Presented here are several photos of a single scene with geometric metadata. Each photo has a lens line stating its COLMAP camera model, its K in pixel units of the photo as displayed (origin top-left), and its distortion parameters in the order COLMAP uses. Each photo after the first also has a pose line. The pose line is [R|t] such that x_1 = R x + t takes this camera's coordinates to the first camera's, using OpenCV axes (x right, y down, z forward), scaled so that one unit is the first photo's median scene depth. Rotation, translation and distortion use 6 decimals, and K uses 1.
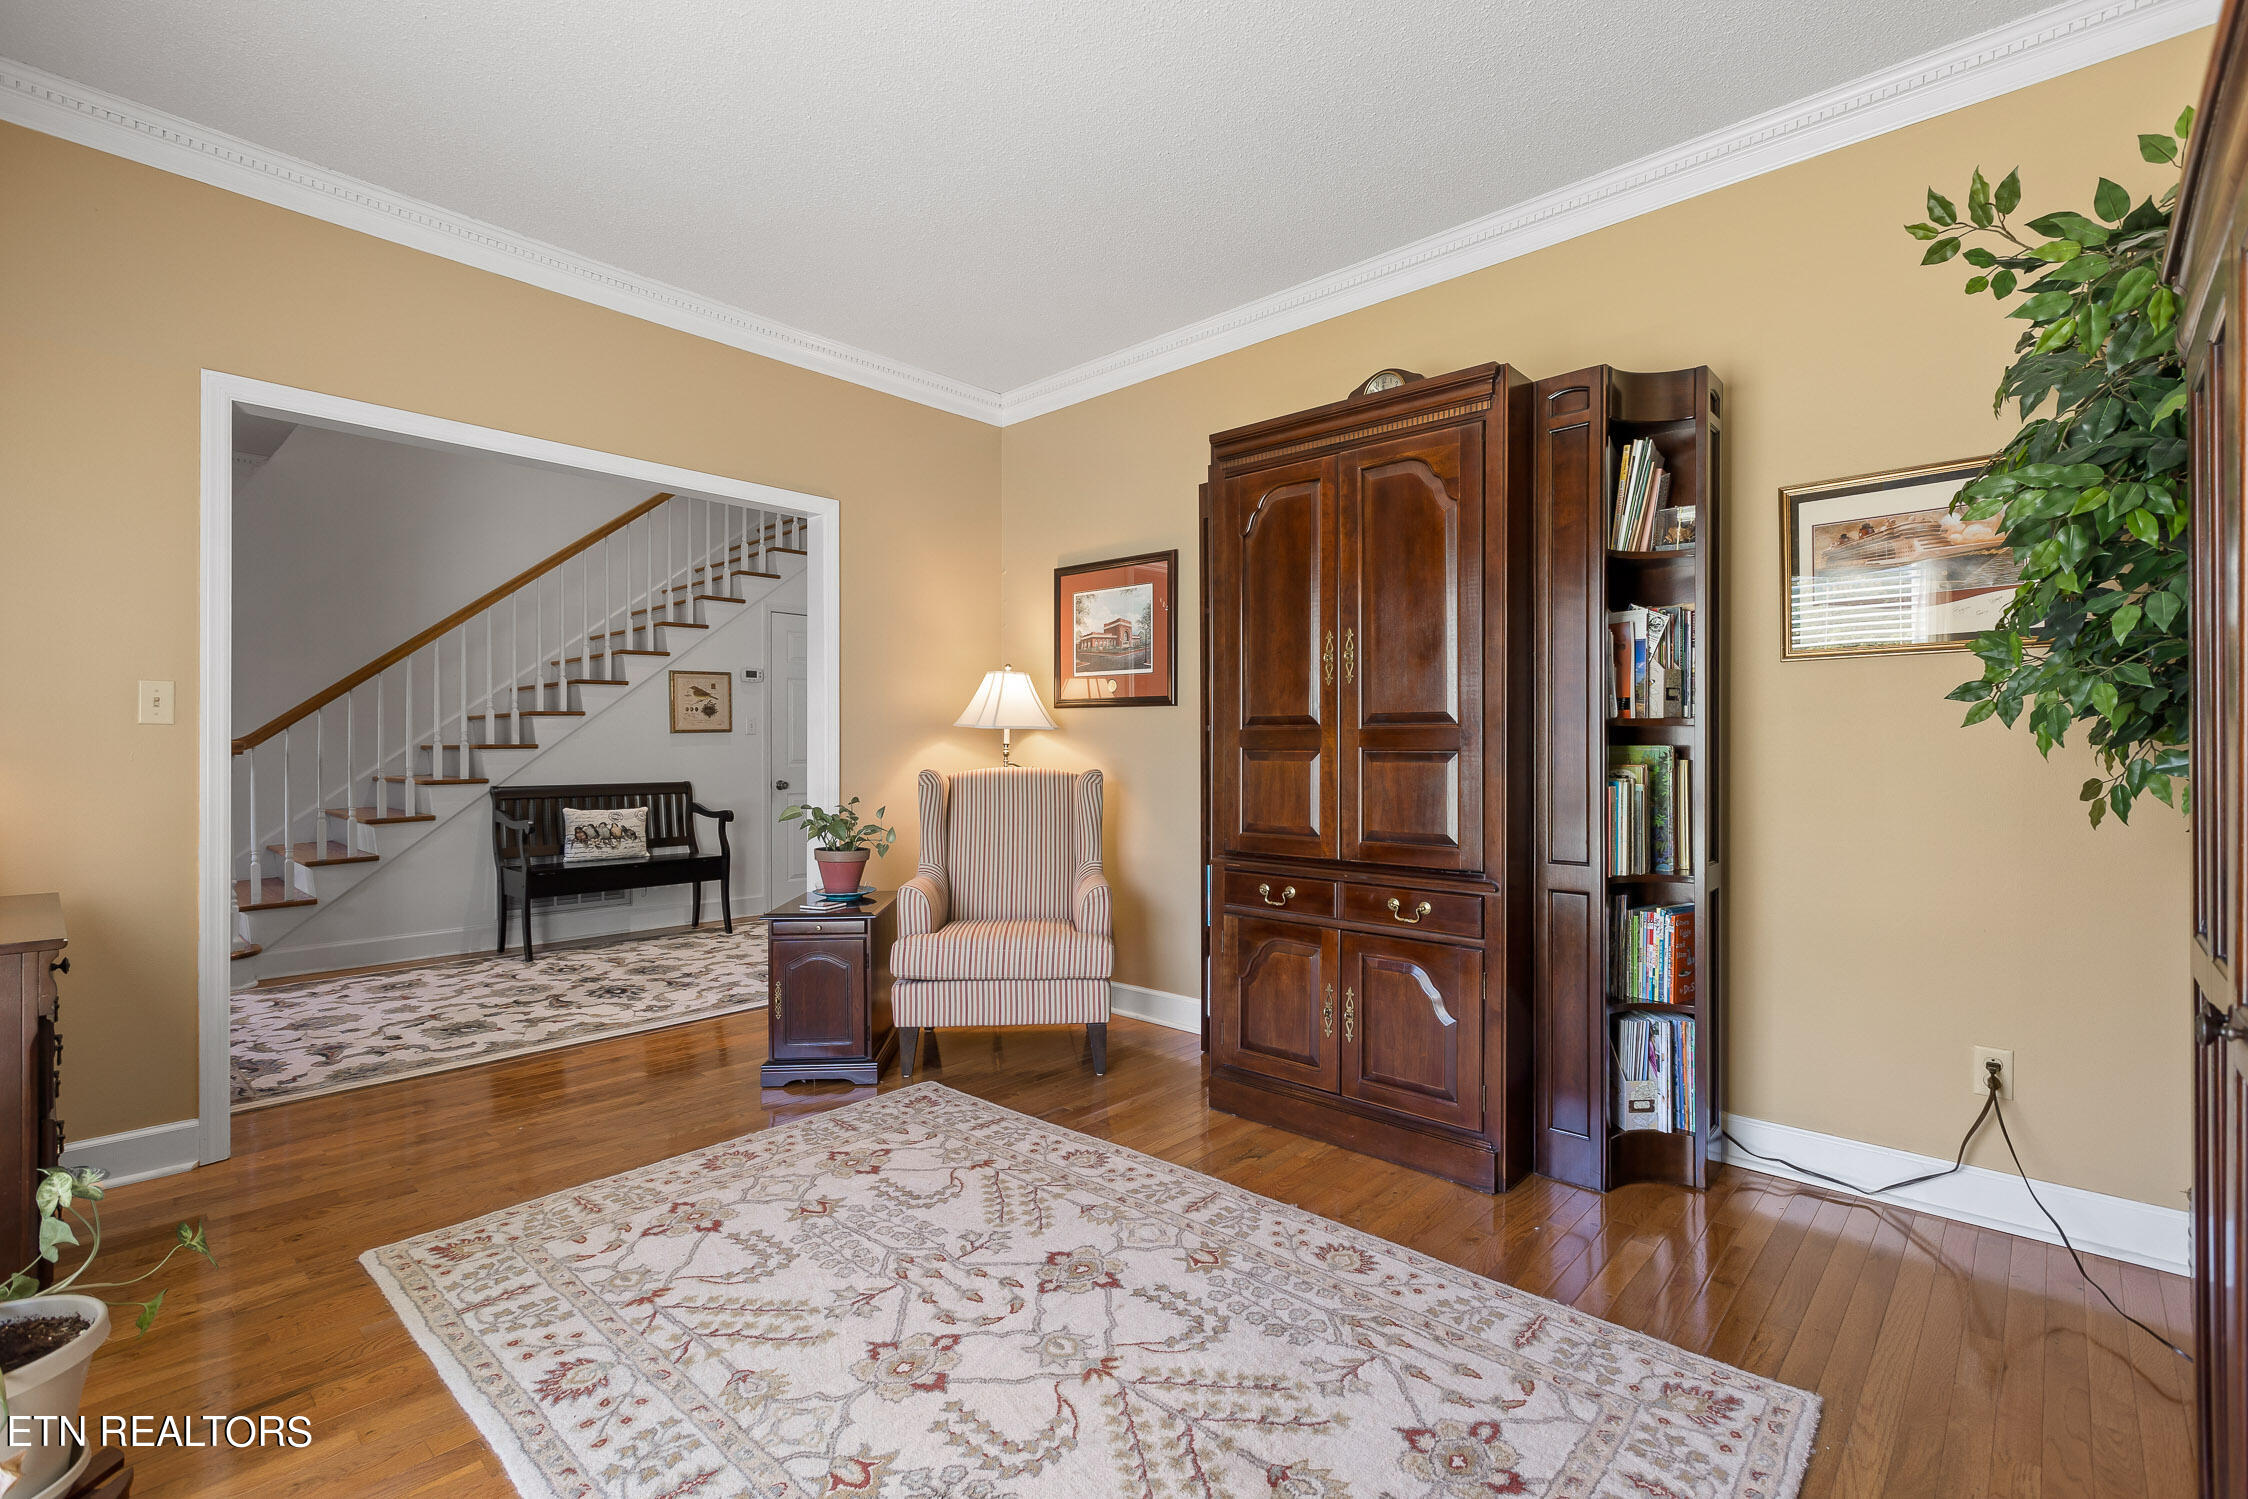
lens RADIAL K [[1012.6, 0, 1124.0], [0, 1012.6, 749.5], [0, 0, 1]] dist [0.000468, 0.000061]
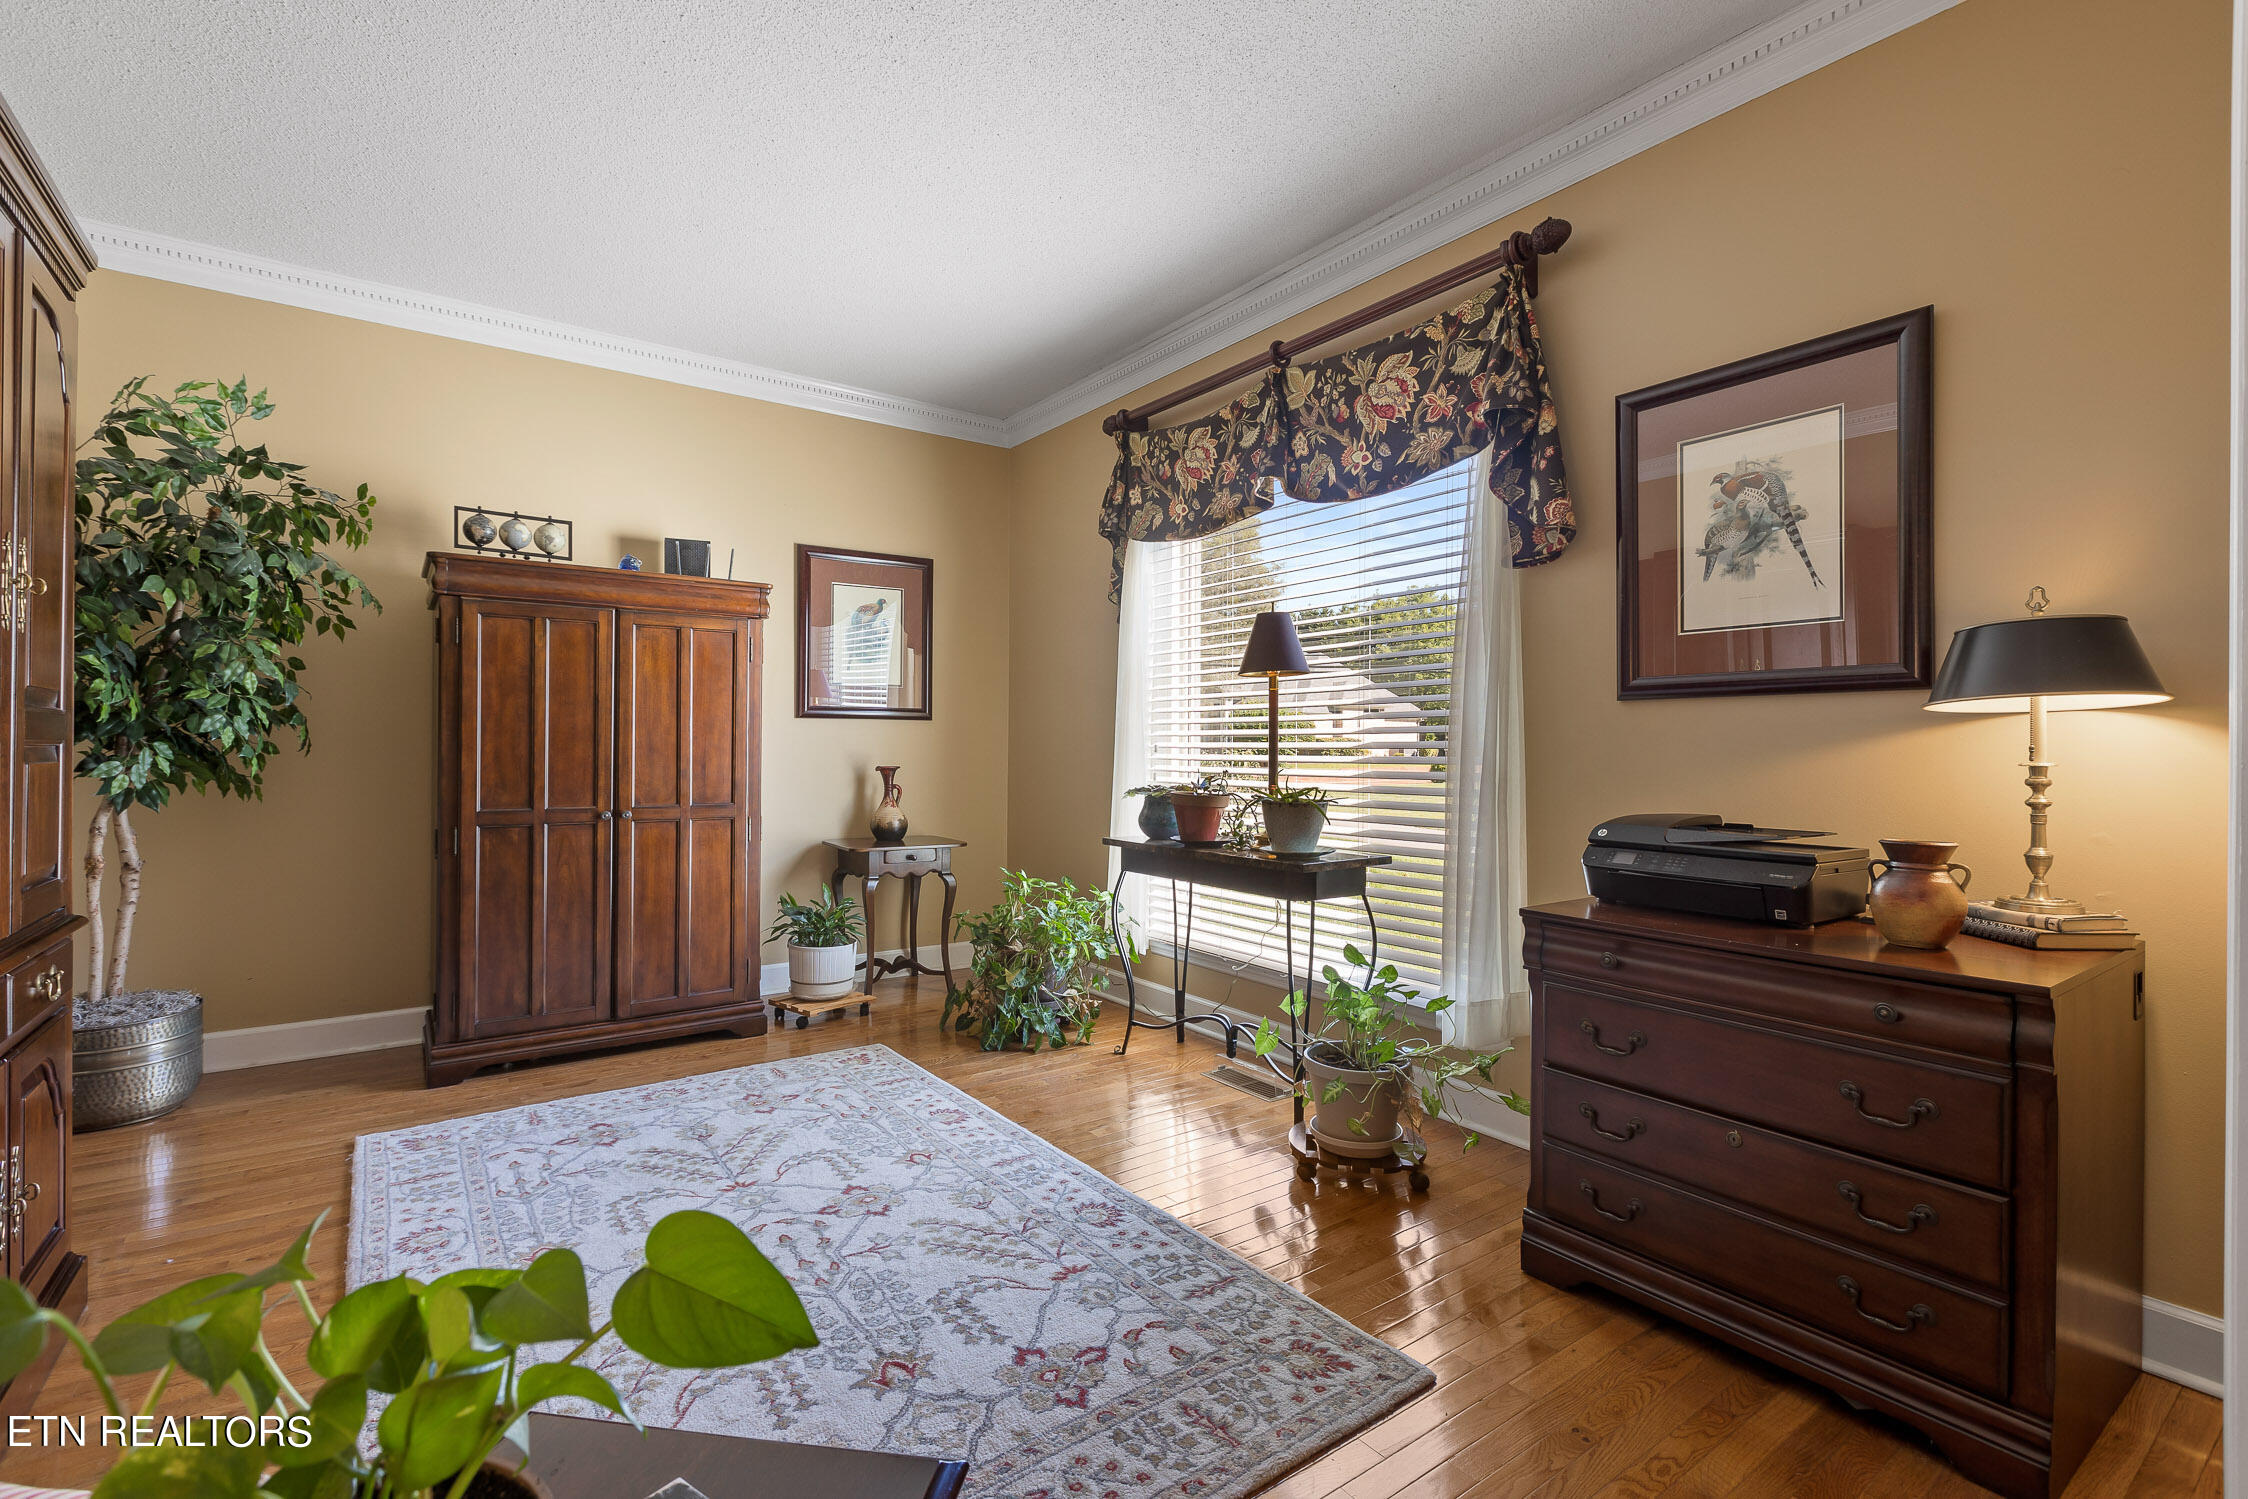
lens RADIAL K [[1012.6, 0, 1124.0], [0, 1012.6, 749.5], [0, 0, 1]] dist [0.000468, 0.000061]
pose [[-0.980958, -0.007092, 0.194089, -0.765873], [-0.006885, 0.999975, 0.001737, -0.002577], [-0.194097, 0.000367, -0.980982, 2.132341]]
